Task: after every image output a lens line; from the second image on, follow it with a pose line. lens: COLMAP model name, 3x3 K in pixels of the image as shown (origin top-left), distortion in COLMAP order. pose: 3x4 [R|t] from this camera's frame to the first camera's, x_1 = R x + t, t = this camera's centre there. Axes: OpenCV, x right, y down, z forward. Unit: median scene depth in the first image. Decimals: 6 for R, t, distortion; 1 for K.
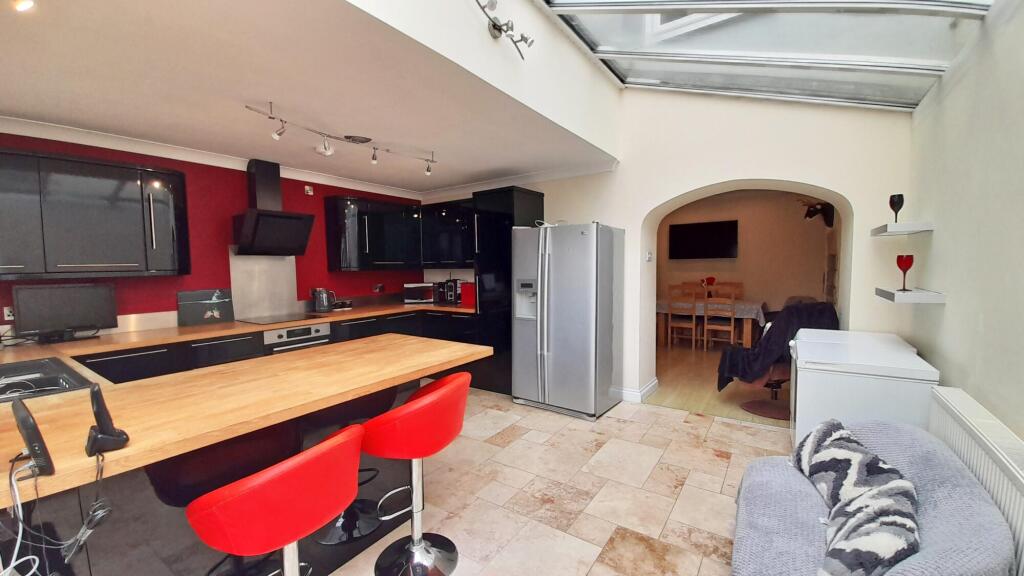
lens RADIAL K [[401.6, 0, 511.5], [0, 401.6, 289.7], [0, 0, 1]] dist [0.000235, 0.000013]
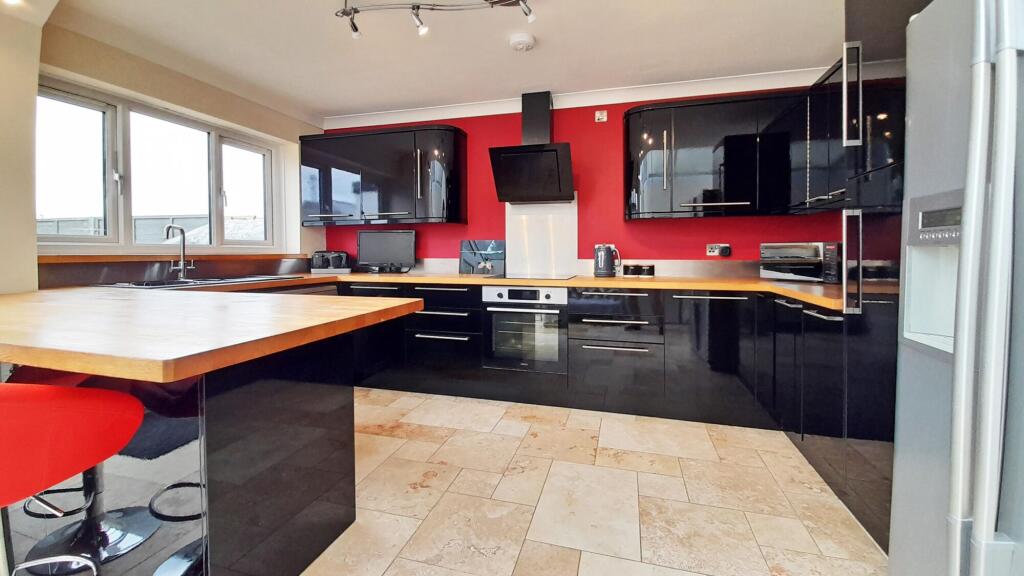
lens RADIAL K [[401.6, 0, 518.5], [0, 401.6, 248.3], [0, 0, 1]] dist [0.000235, 0.000013]
pose [[0.339420, 0.004627, -0.940623, 0.194807], [-0.058829, 0.998135, -0.016319, 0.030594], [0.938793, 0.060875, 0.339059, 0.715391]]
